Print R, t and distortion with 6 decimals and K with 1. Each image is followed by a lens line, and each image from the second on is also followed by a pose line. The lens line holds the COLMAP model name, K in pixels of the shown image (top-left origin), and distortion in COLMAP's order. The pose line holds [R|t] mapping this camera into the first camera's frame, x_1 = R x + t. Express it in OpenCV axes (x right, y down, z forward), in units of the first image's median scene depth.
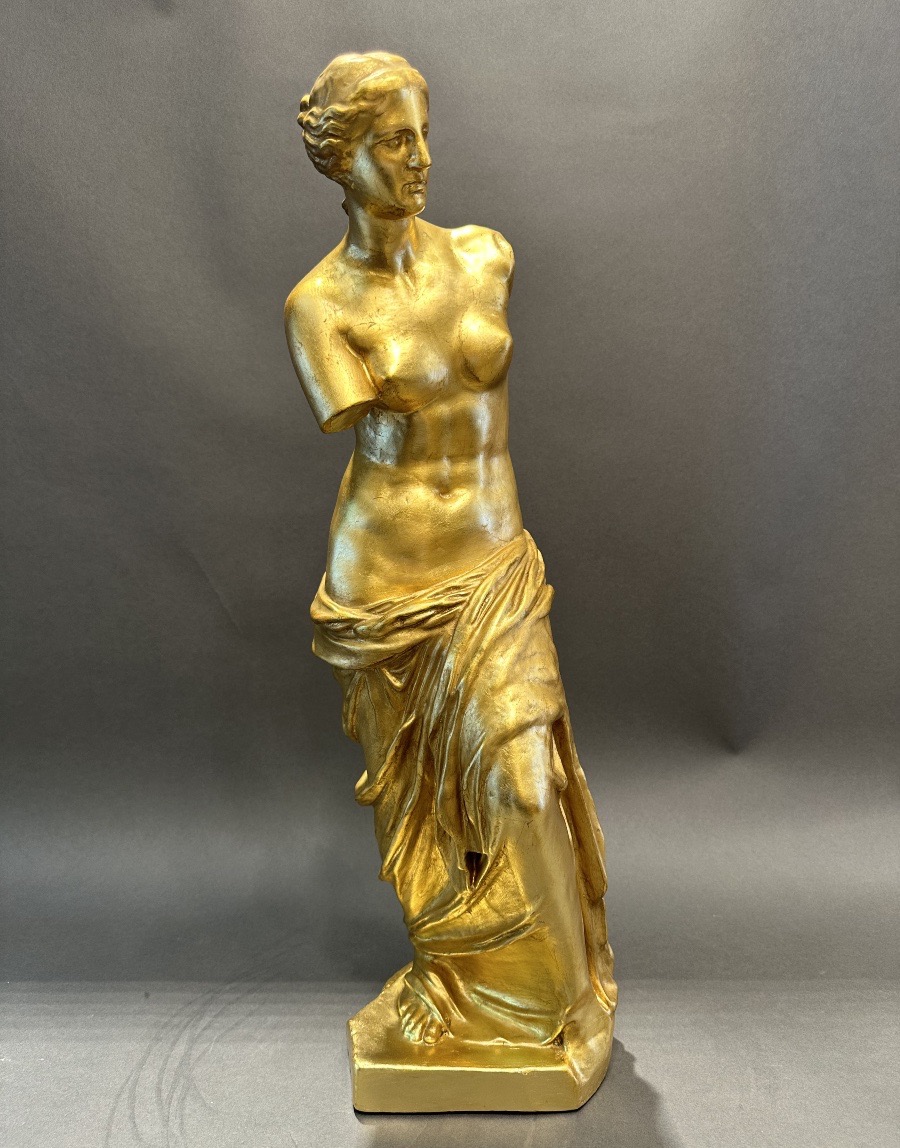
lens RADIAL K [[860.0, 0, 443.3], [0, 860.0, 600.6], [0, 0, 1]] dist [0.028044, -0.047173]
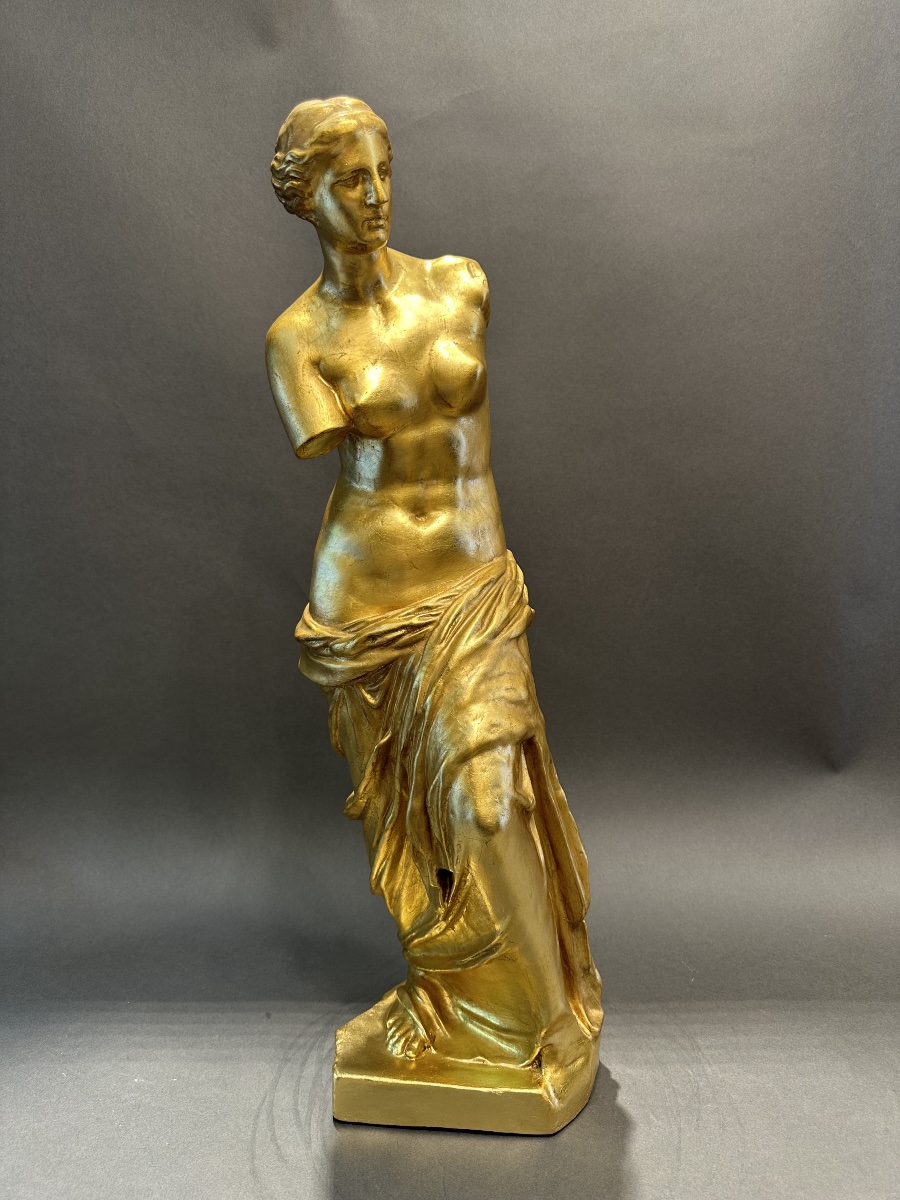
lens RADIAL K [[860.3, 0, 447.6], [0, 860.3, 605.0], [0, 0, 1]] dist [0.040621, -0.066055]
pose [[0.993872, 0.005927, -0.110382, 0.148046], [-0.008134, 0.999776, -0.019557, 0.001448], [0.110242, 0.020335, 0.993697, -0.015879]]
